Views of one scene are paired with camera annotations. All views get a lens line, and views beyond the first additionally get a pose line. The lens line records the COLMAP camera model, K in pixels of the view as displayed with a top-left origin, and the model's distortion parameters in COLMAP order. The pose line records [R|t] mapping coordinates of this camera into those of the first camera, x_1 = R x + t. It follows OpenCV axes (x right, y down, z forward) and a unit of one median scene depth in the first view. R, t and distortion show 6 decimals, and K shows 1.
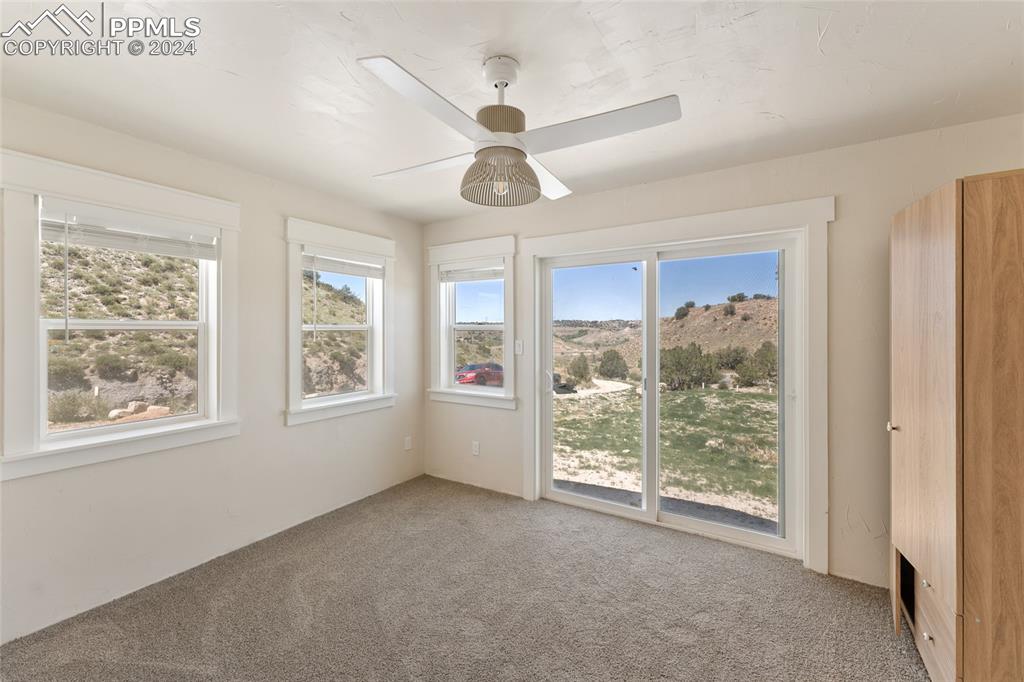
lens RADIAL K [[411.7, 0, 512.8], [0, 411.7, 336.0], [0, 0, 1]] dist [-0.000500, 0.000116]
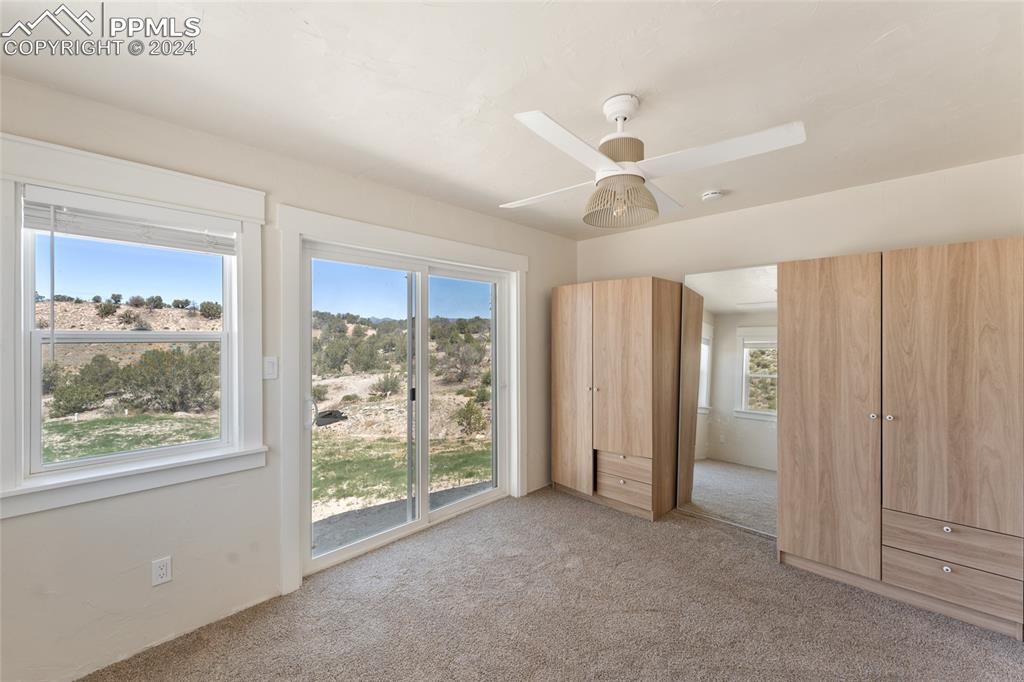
lens RADIAL K [[411.7, 0, 512.5], [0, 411.7, 338.1], [0, 0, 1]] dist [-0.000500, 0.000116]
pose [[0.203675, 0.002928, 0.979034, -0.562163], [0.017426, 0.999826, -0.006615, -0.007133], [-0.978884, 0.018408, 0.203588, 0.510906]]
